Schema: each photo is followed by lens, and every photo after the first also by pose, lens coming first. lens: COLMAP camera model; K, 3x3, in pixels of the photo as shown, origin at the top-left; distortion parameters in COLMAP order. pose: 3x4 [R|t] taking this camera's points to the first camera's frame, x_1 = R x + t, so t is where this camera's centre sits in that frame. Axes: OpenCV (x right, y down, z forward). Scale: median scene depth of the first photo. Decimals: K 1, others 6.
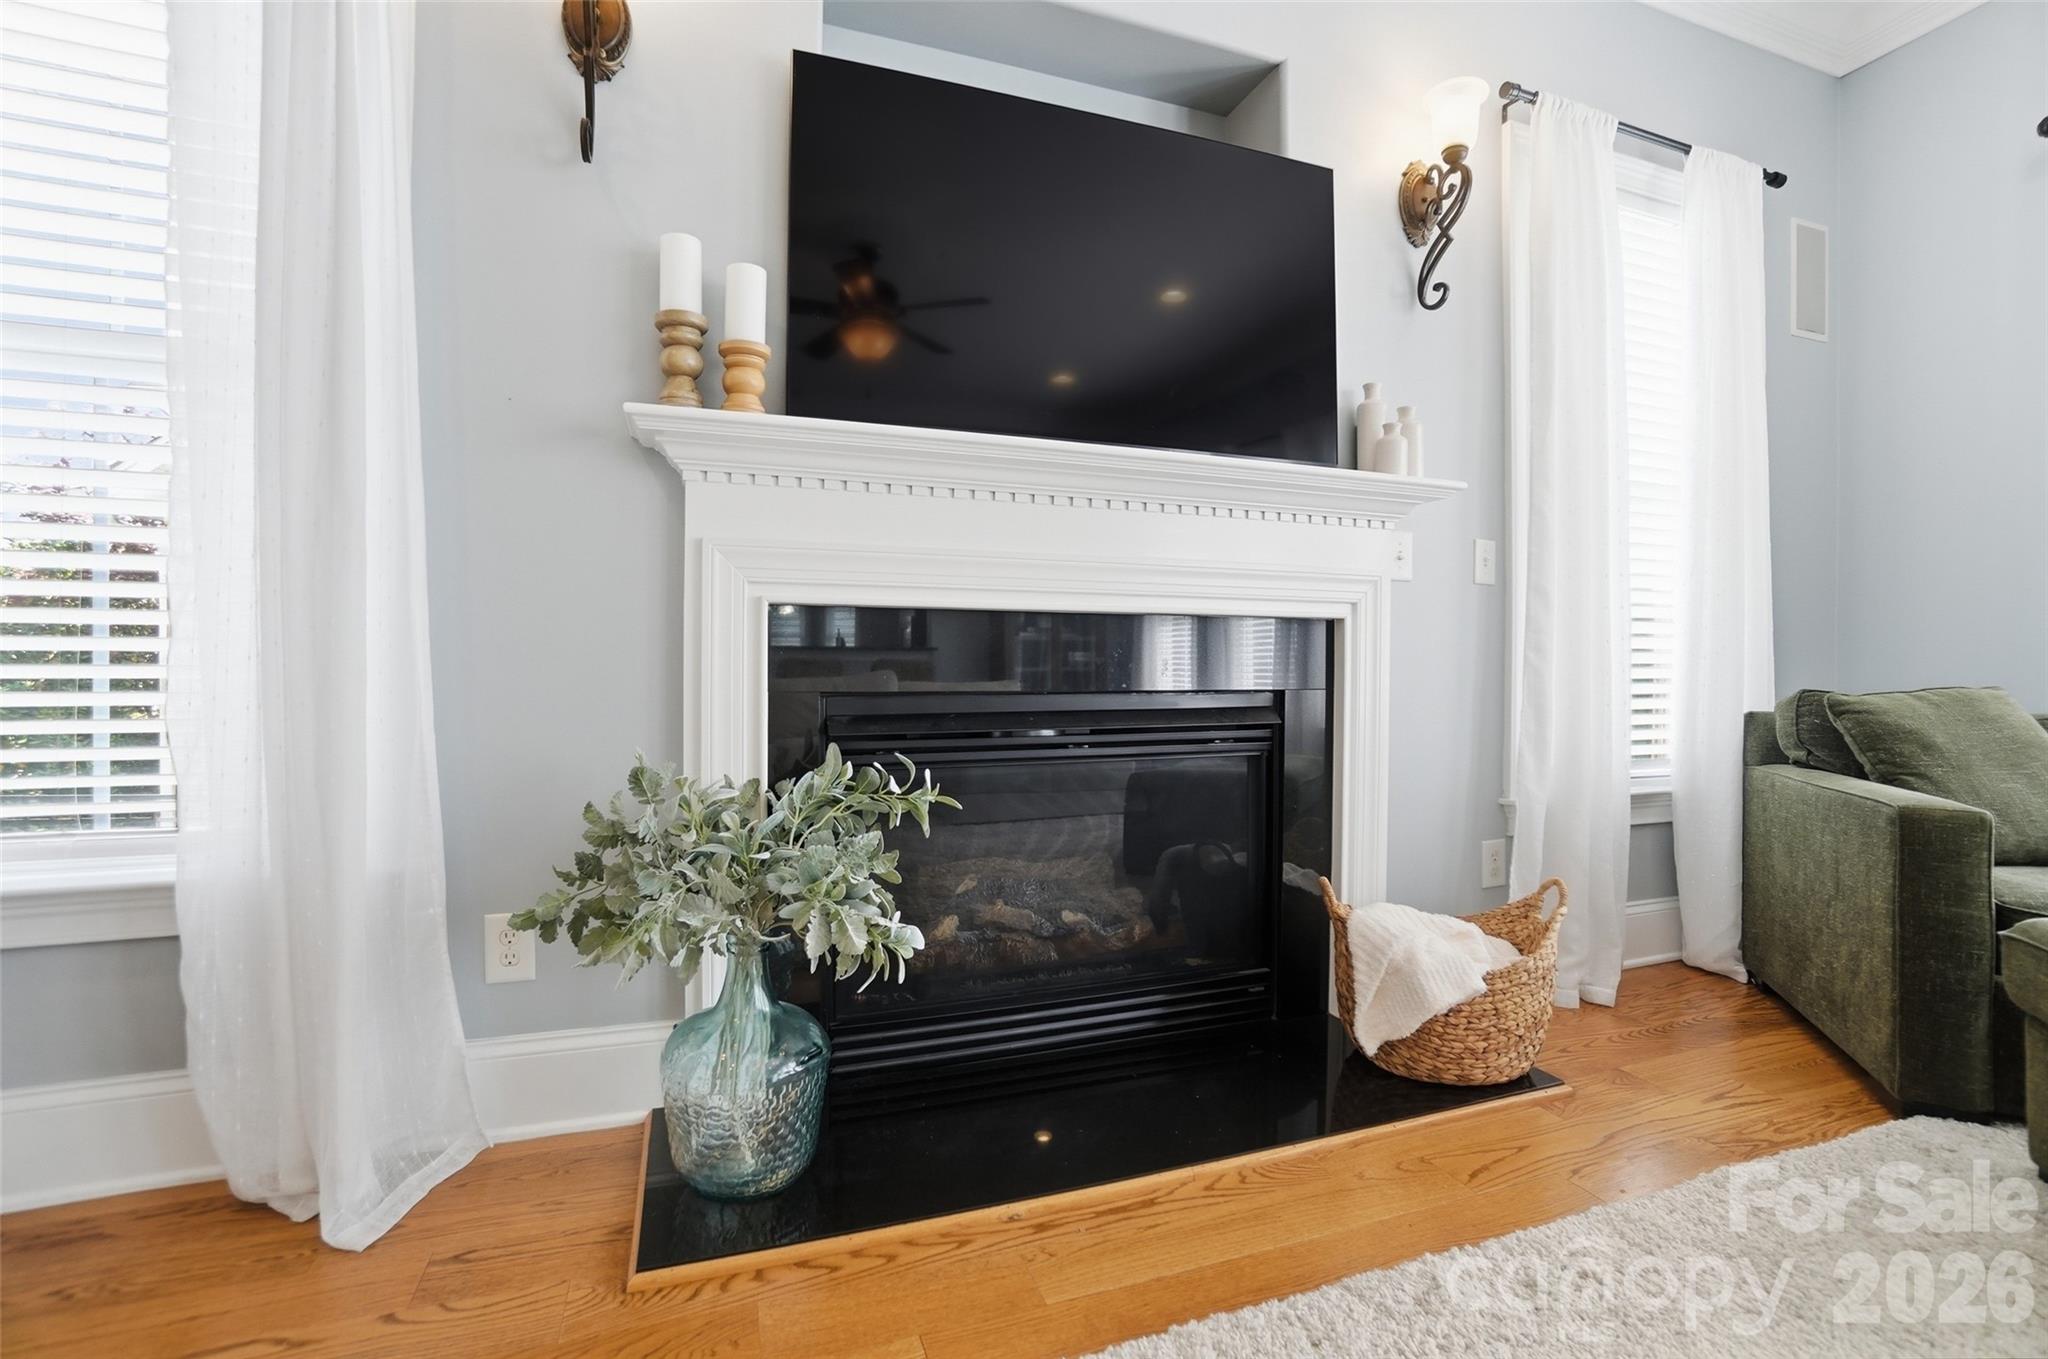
lens RADIAL K [[910.3, 0, 1022.5], [0, 910.3, 668.3], [0, 0, 1]] dist [-0.073393, 0.024293]
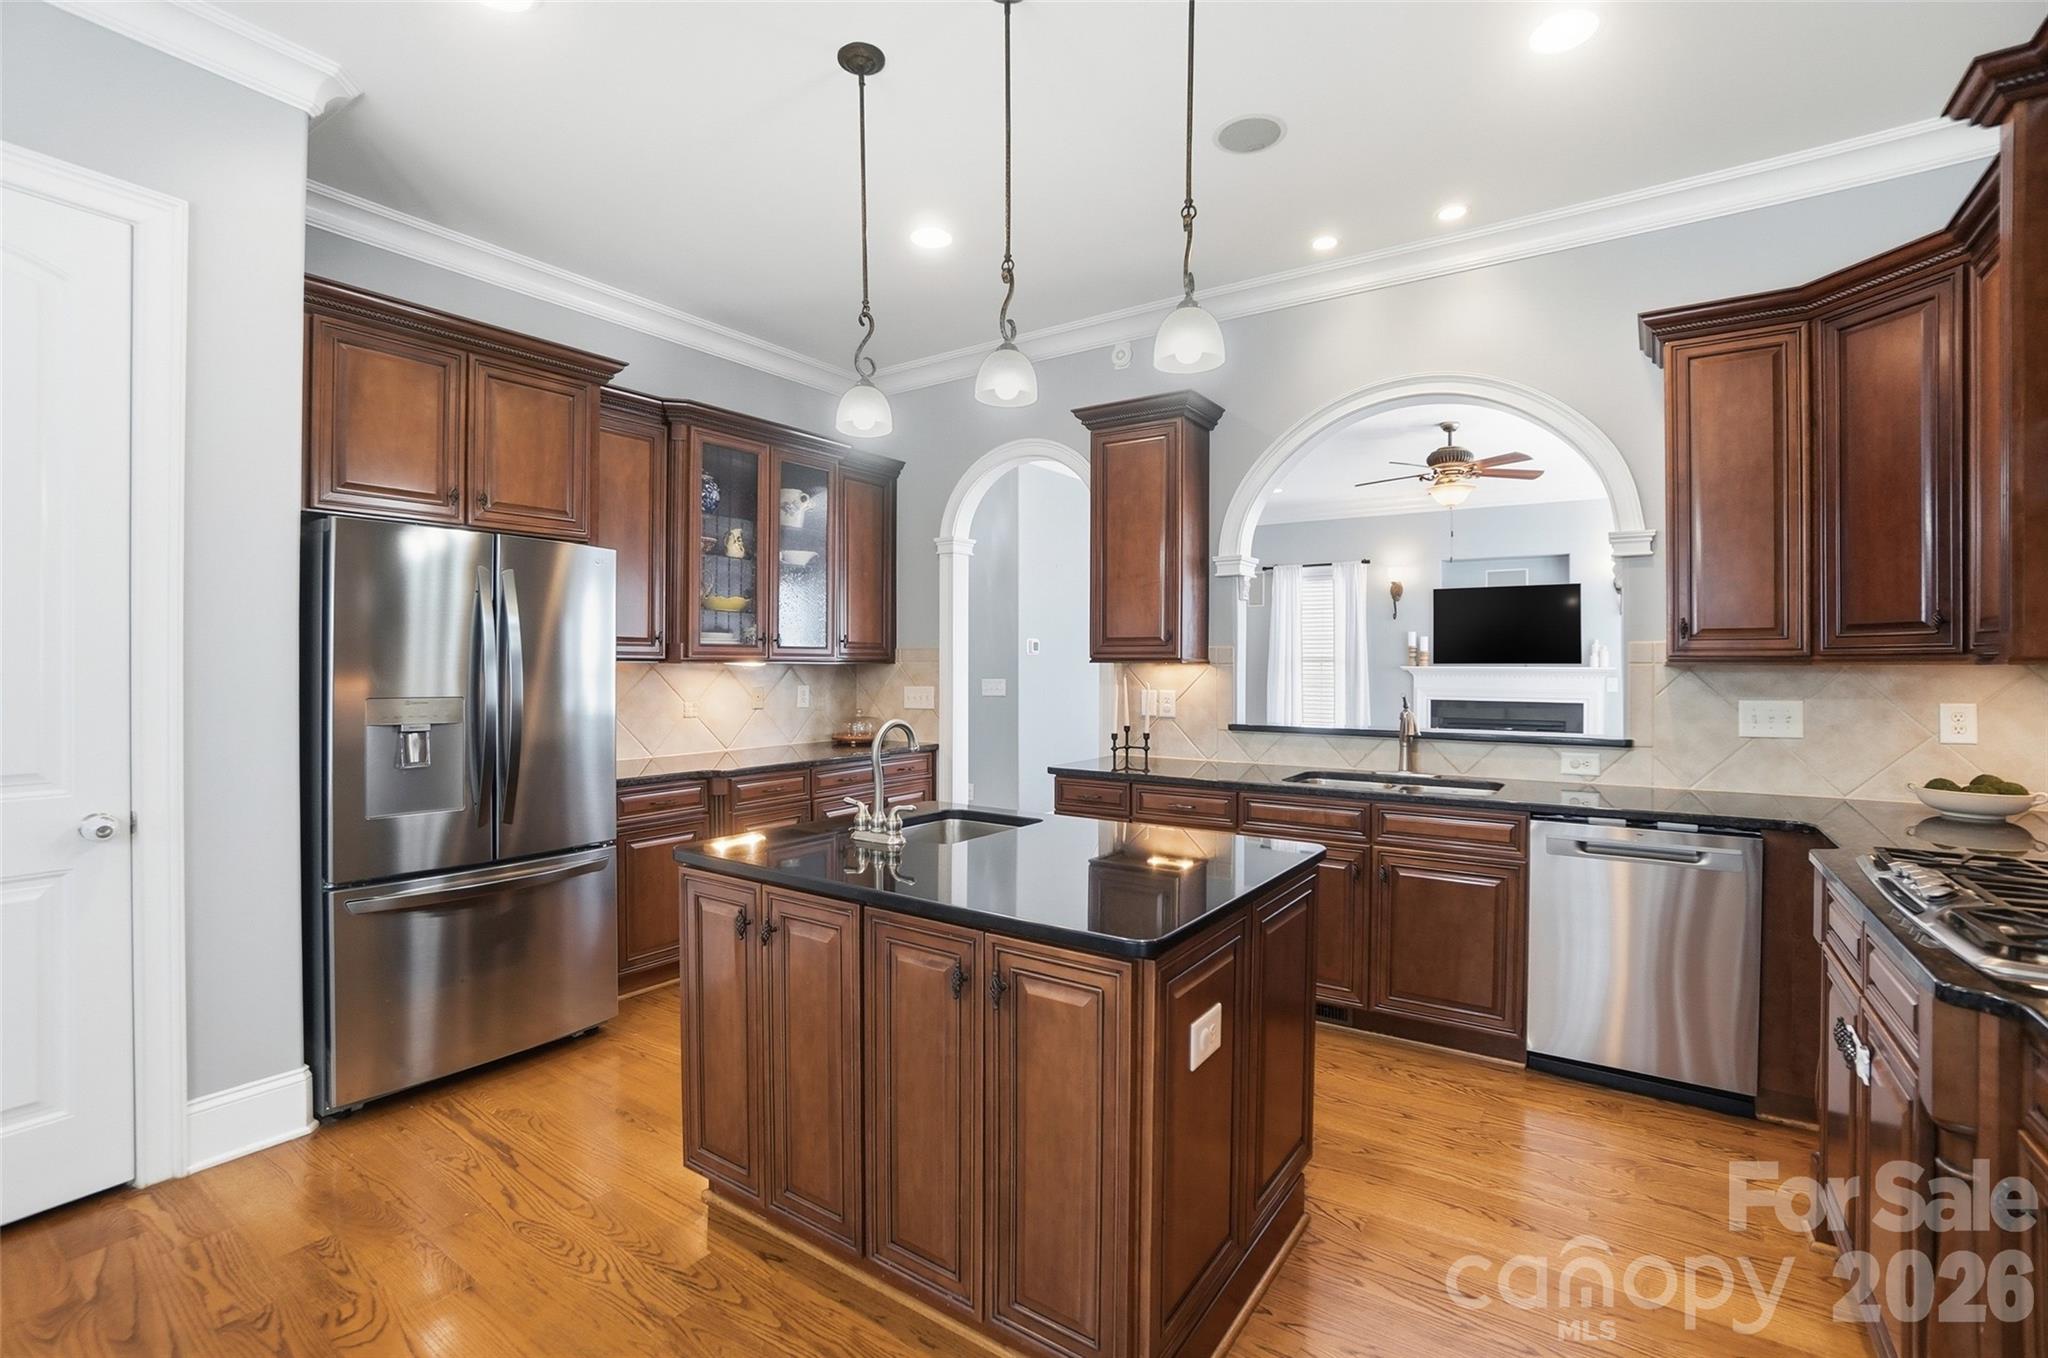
lens RADIAL K [[910.3, 0, 1022.5], [0, 910.3, 667.8], [0, 0, 1]] dist [-0.073393, 0.024293]
pose [[0.589386, -0.001487, -0.807850, 2.402594], [-0.007750, 0.999942, -0.007494, -0.193842], [0.807814, 0.010678, 0.589341, -3.769045]]
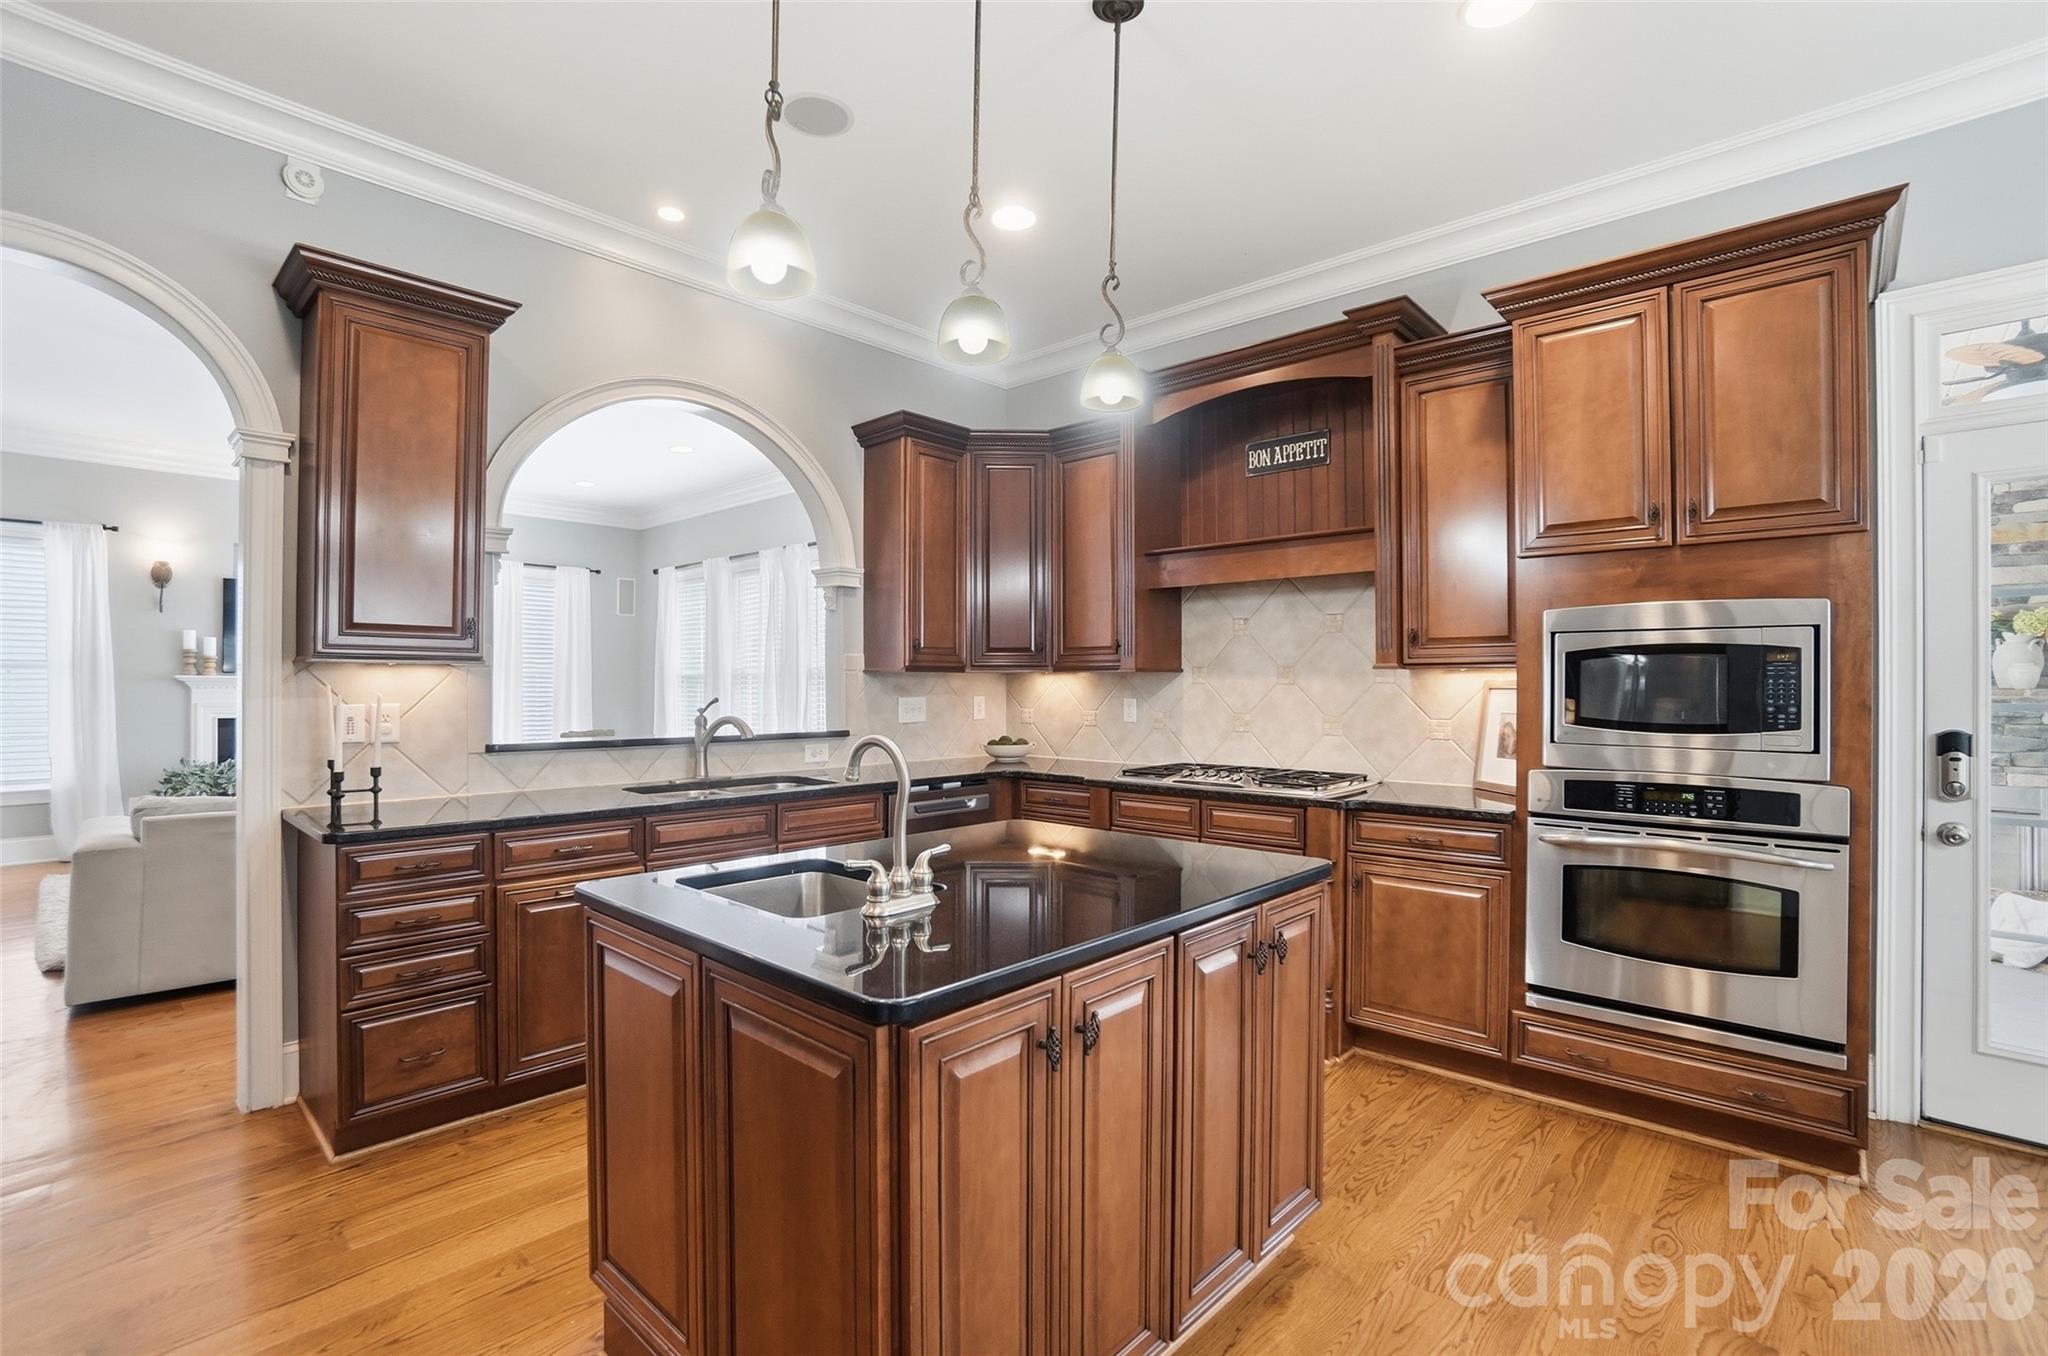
lens RADIAL K [[927.9, 0, 1024.0], [0, 927.9, 678.0], [0, 0, 1]] dist [-0.078742, 0.026327]
pose [[0.882021, 0.000298, 0.471210, 1.000787], [0.006418, 0.999899, -0.012645, -0.174698], [-0.471166, 0.014177, 0.881931, -4.030169]]
